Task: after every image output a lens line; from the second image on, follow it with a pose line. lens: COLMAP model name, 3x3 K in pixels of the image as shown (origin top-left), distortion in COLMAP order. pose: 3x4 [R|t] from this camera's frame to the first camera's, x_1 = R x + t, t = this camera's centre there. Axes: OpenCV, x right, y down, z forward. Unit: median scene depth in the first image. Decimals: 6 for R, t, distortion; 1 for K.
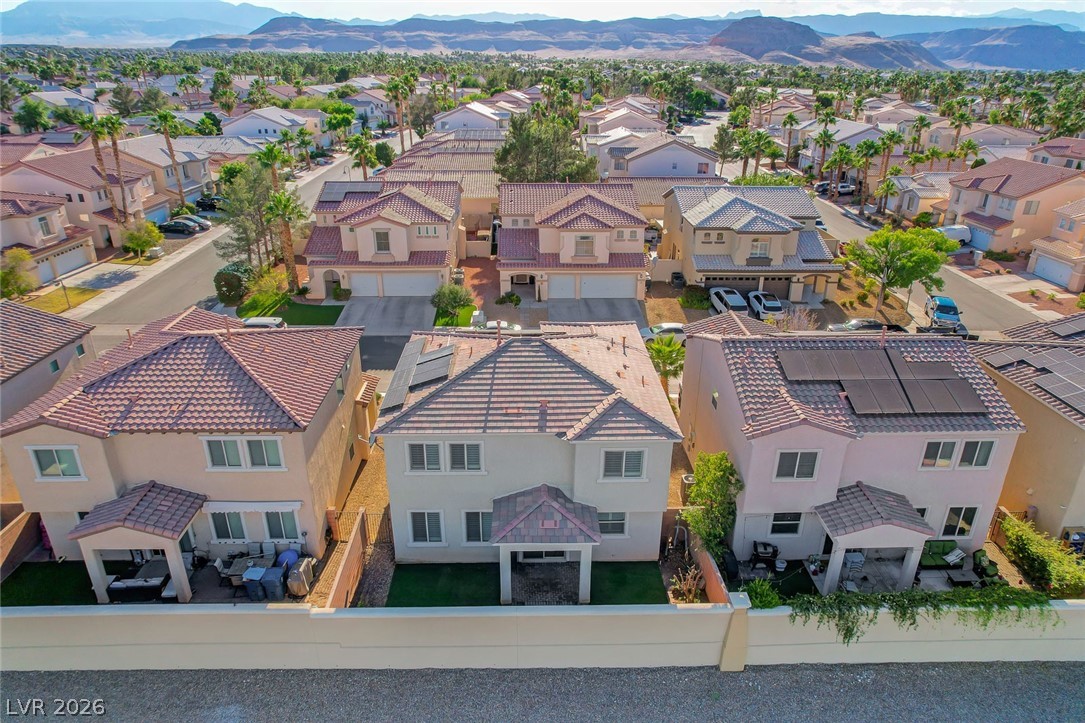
lens RADIAL K [[696.0, 0, 547.8], [0, 696.0, 361.4], [0, 0, 1]] dist [-0.080931, 0.072792]
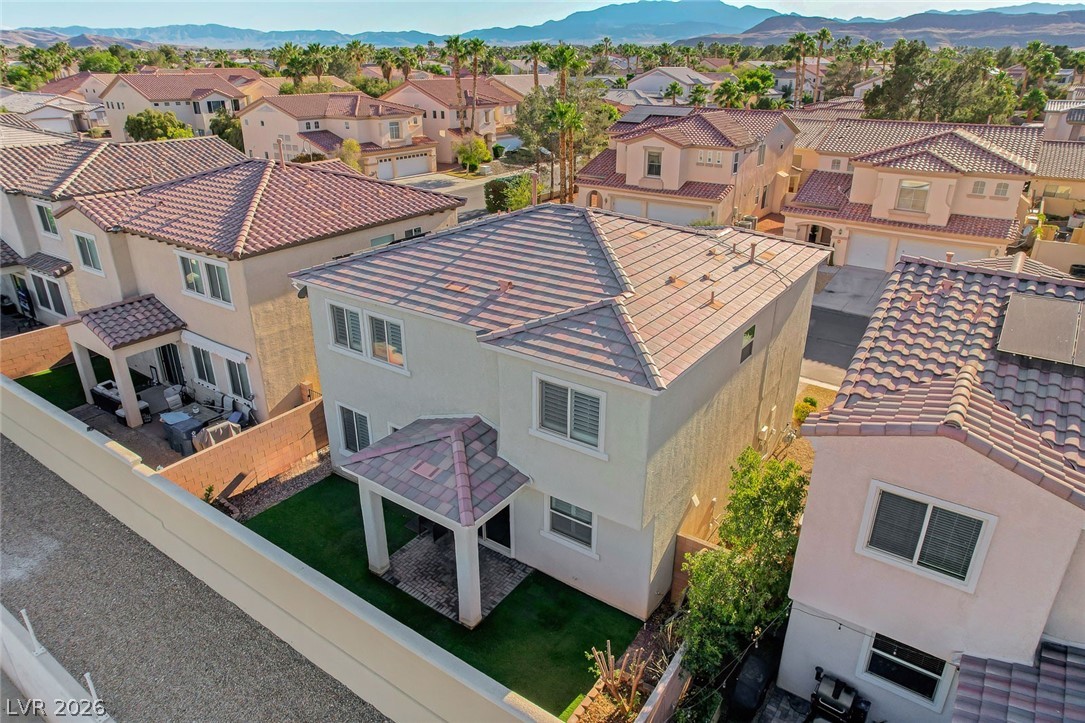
lens RADIAL K [[696.0, 0, 543.9], [0, 696.0, 361.6], [0, 0, 1]] dist [-0.080931, 0.072792]
pose [[0.802719, 0.234112, -0.548483, 0.322634], [-0.234976, 0.969483, 0.069916, 0.063465], [0.548113, 0.072757, 0.833234, 0.448342]]
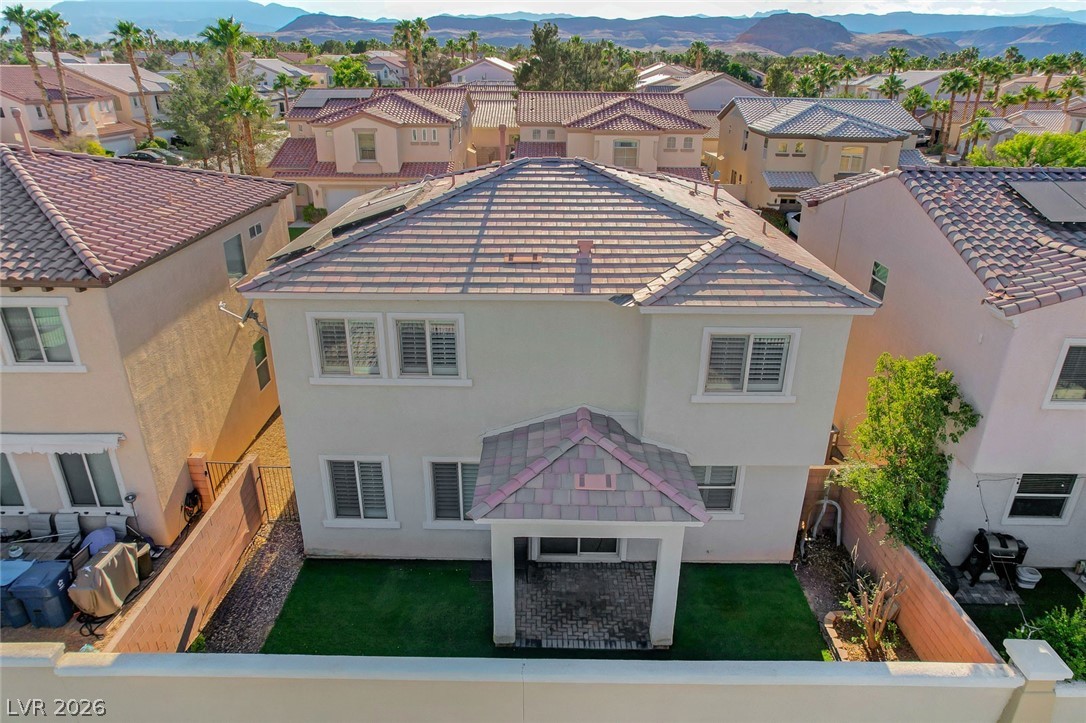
lens RADIAL K [[696.6, 0, 546.1], [0, 696.6, 359.8], [0, 0, 1]] dist [-0.080931, 0.072792]
pose [[0.999375, 0.013711, -0.032582, -0.014301], [-0.013813, 0.999900, -0.002903, 0.125140], [0.032539, 0.003351, 0.999465, 0.426316]]
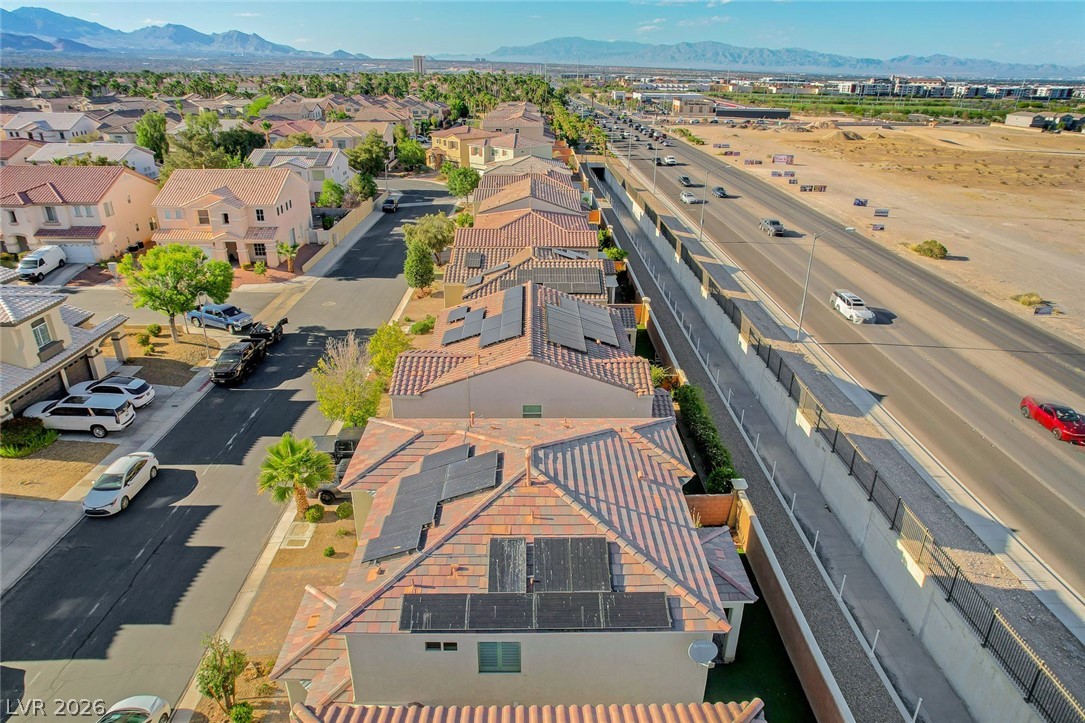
lens RADIAL K [[696.0, 0, 540.4], [0, 696.0, 358.2], [0, 0, 1]] dist [-0.080931, 0.072792]
pose [[0.015315, -0.400747, 0.916061, -0.649029], [0.390540, 0.845791, 0.363477, -0.377296], [-0.920459, 0.352191, 0.169461, 0.796672]]
